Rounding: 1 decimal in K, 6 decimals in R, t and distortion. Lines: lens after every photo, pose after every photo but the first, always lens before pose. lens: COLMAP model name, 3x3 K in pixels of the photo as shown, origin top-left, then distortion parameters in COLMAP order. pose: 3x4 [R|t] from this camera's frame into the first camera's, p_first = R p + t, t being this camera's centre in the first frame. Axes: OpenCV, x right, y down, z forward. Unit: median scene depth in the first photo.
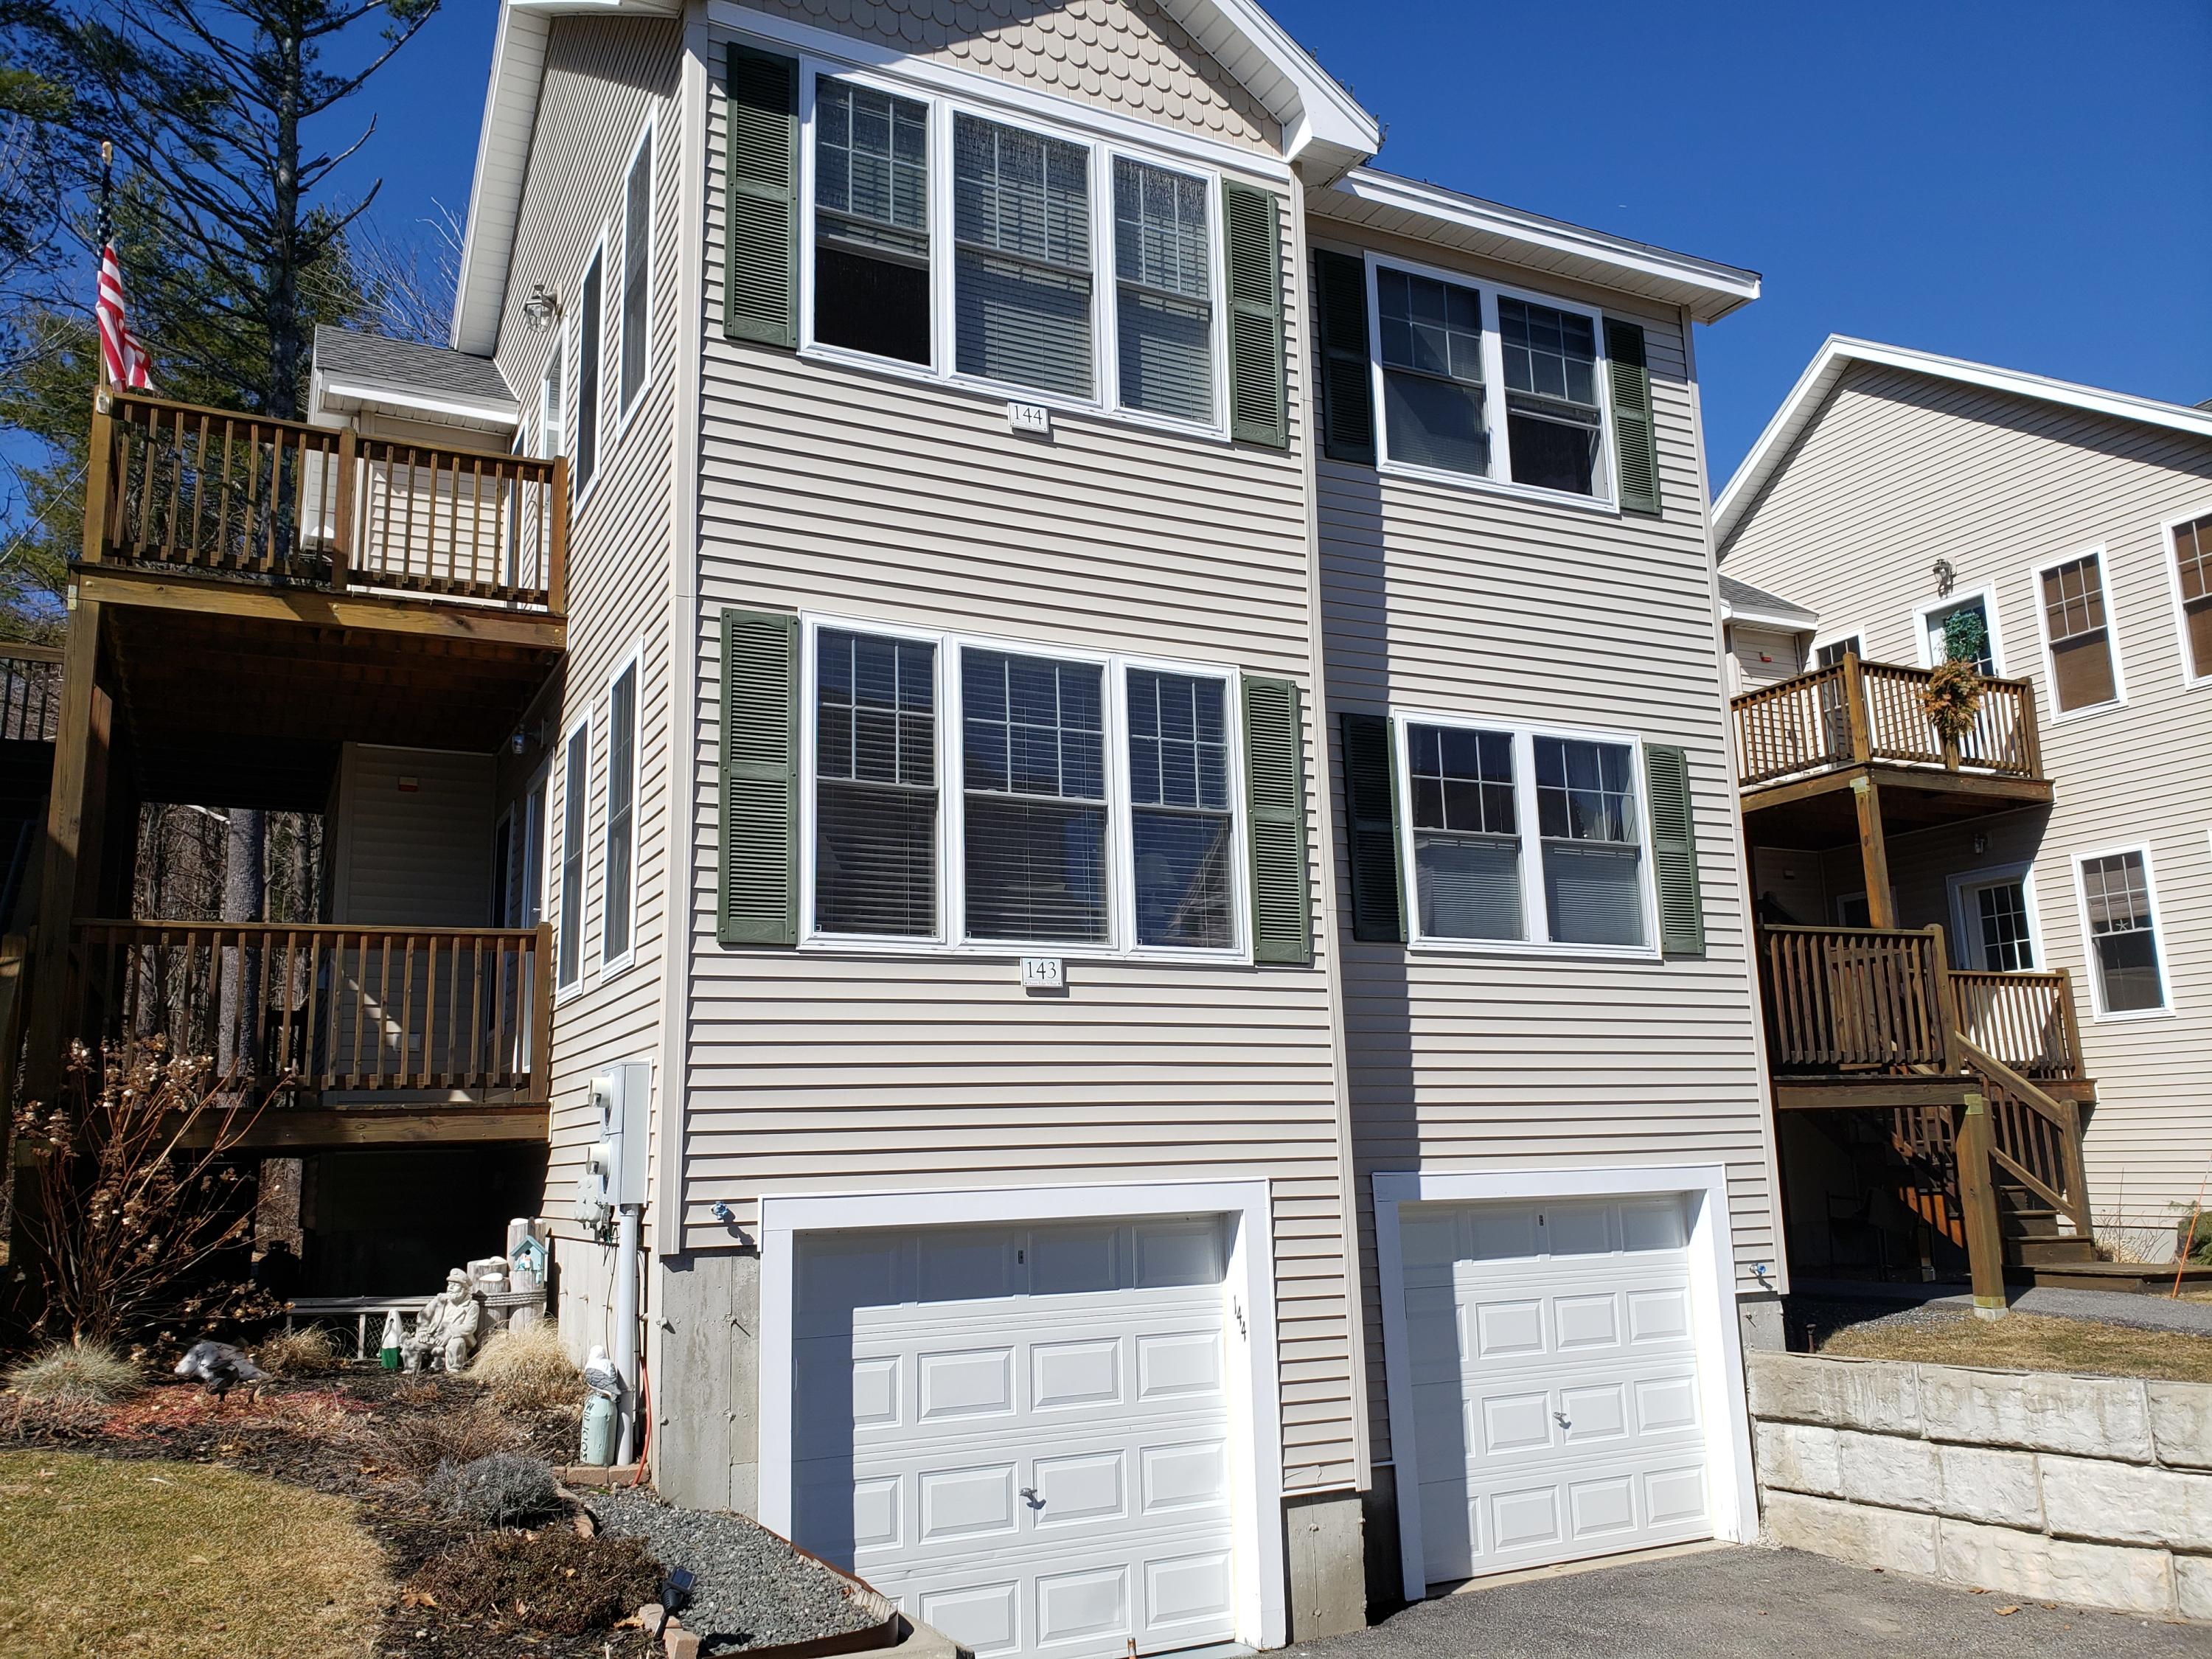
lens RADIAL K [[1734.5, 0, 1106.0], [0, 1734.5, 829.5], [0, 0, 1]] dist [0.148819, -0.383037]
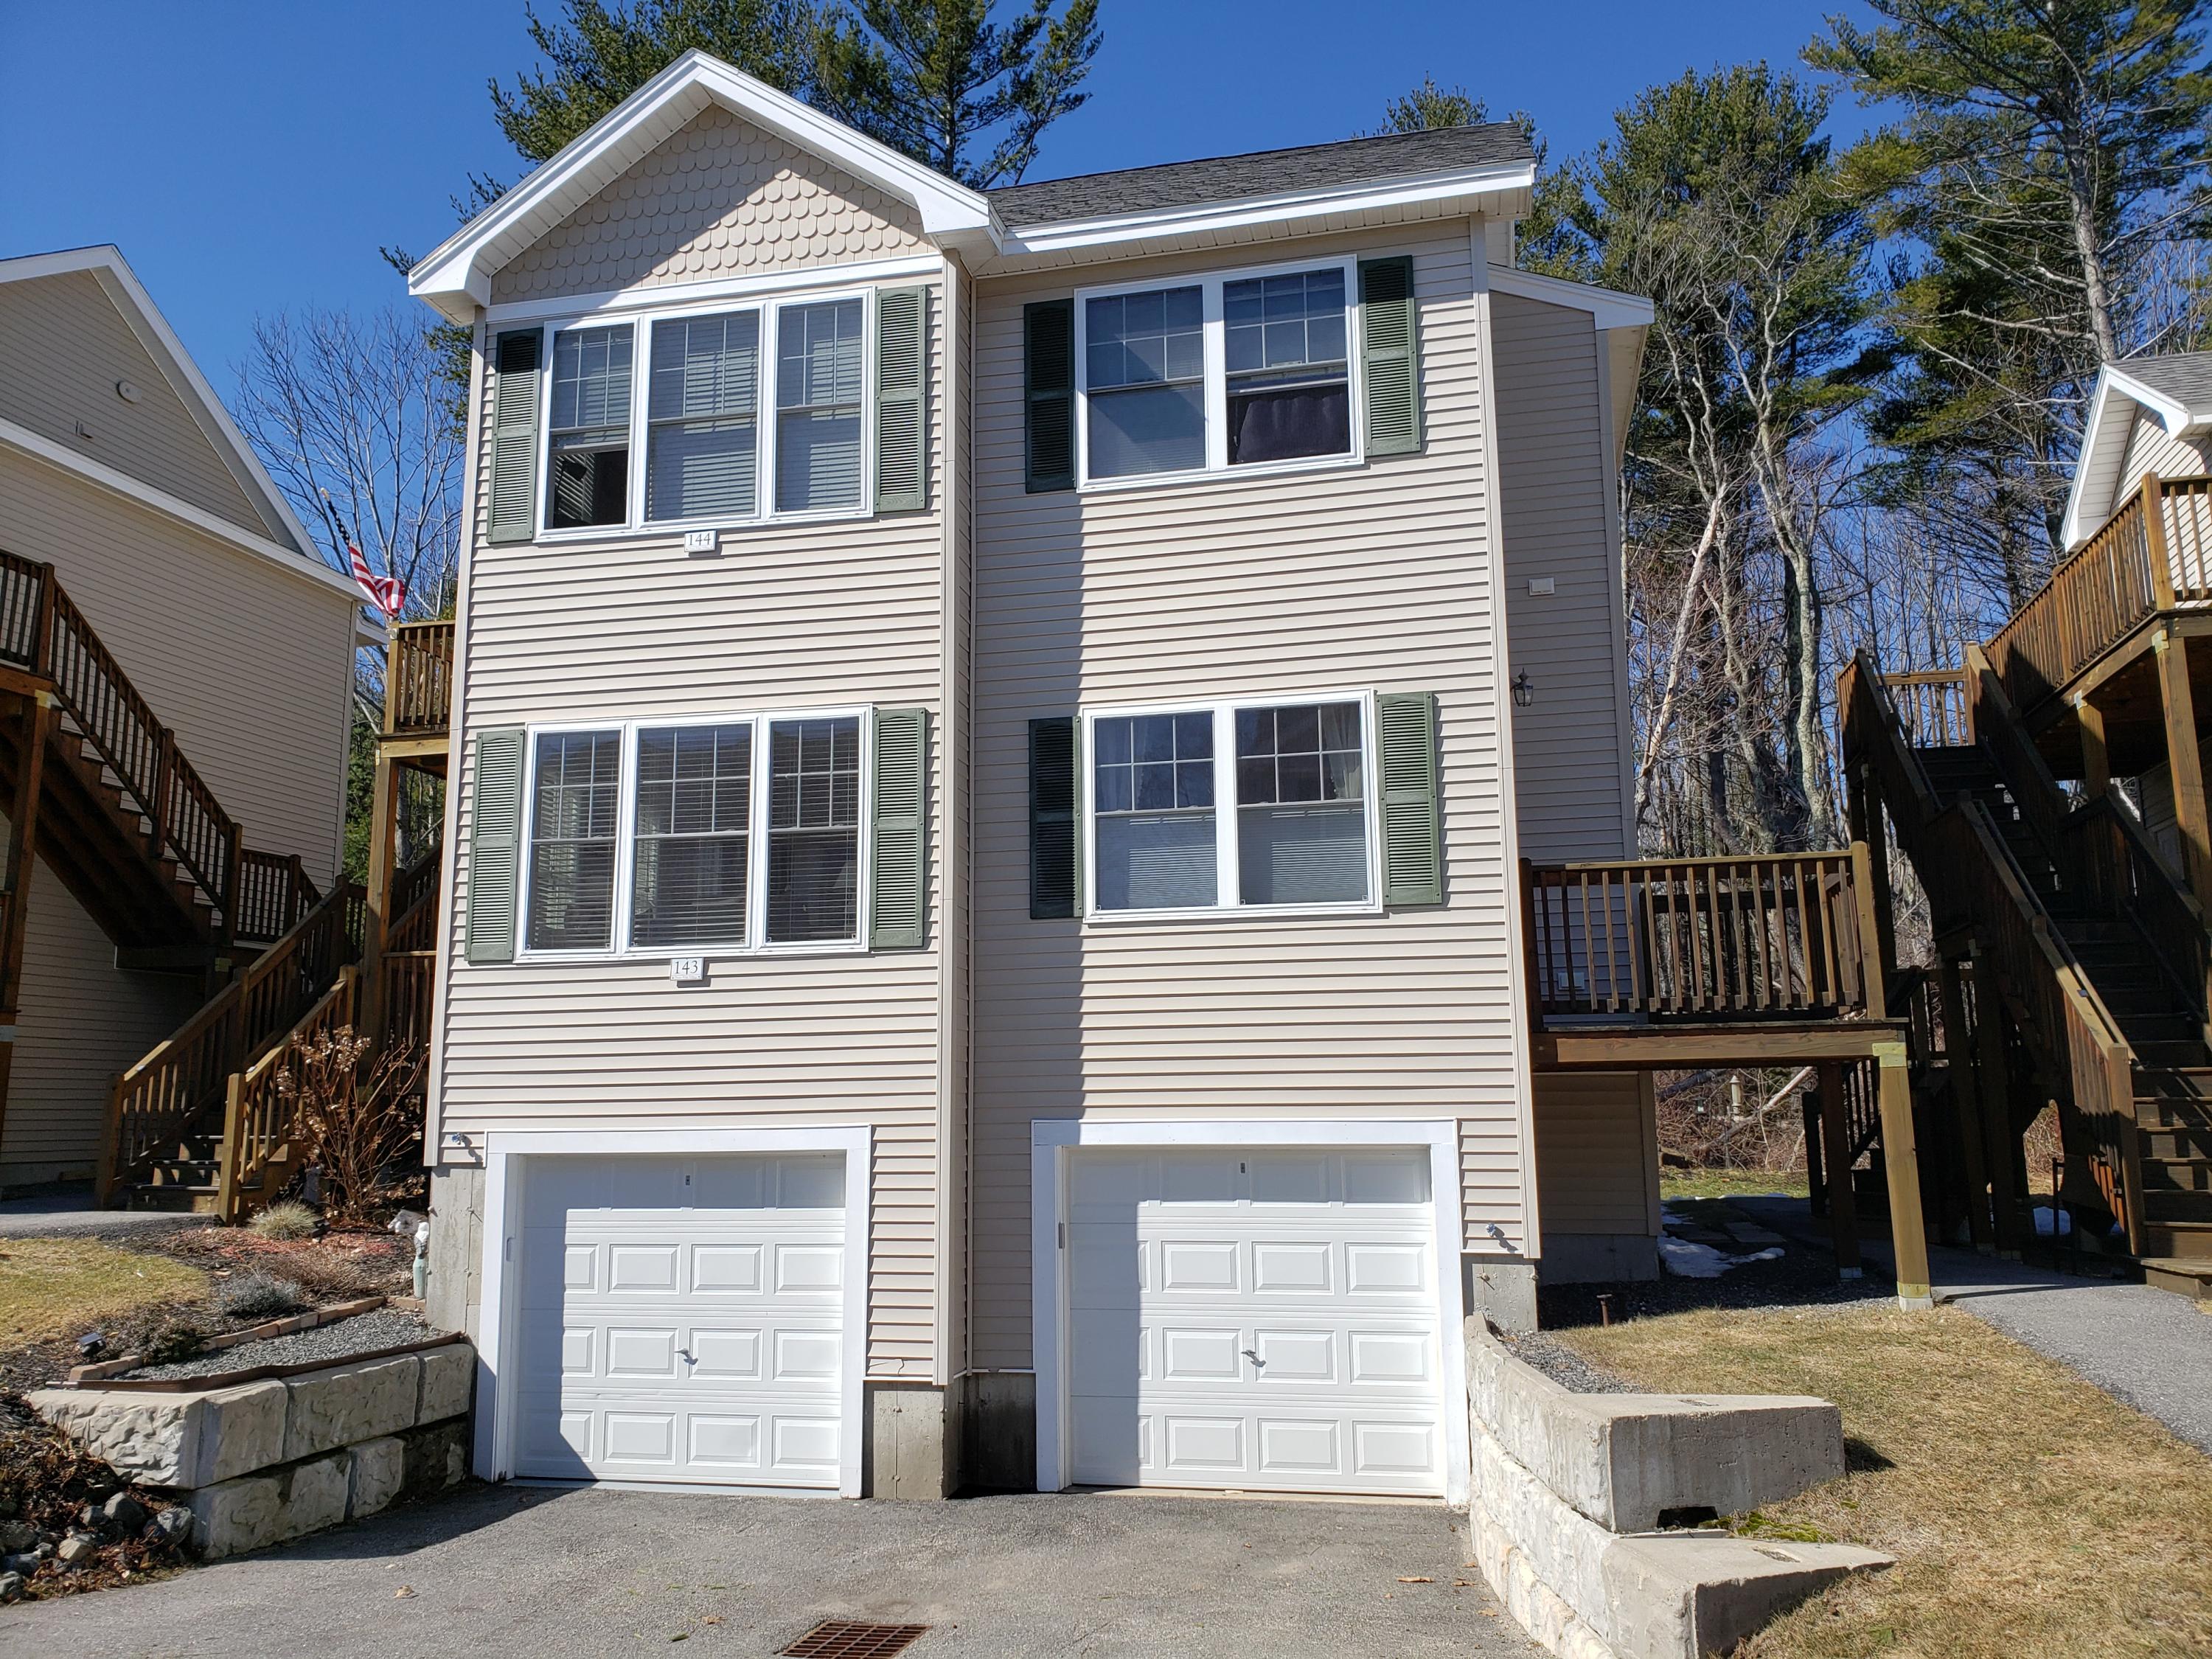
lens RADIAL K [[1707.3, 0, 1106.0], [0, 1707.3, 829.5], [0, 0, 1]] dist [0.192287, -0.547010]
pose [[0.764952, -0.085984, -0.638322, 0.944589], [0.110848, 0.993837, -0.001034, 0.012009], [0.634477, -0.069966, 0.769769, 0.175241]]
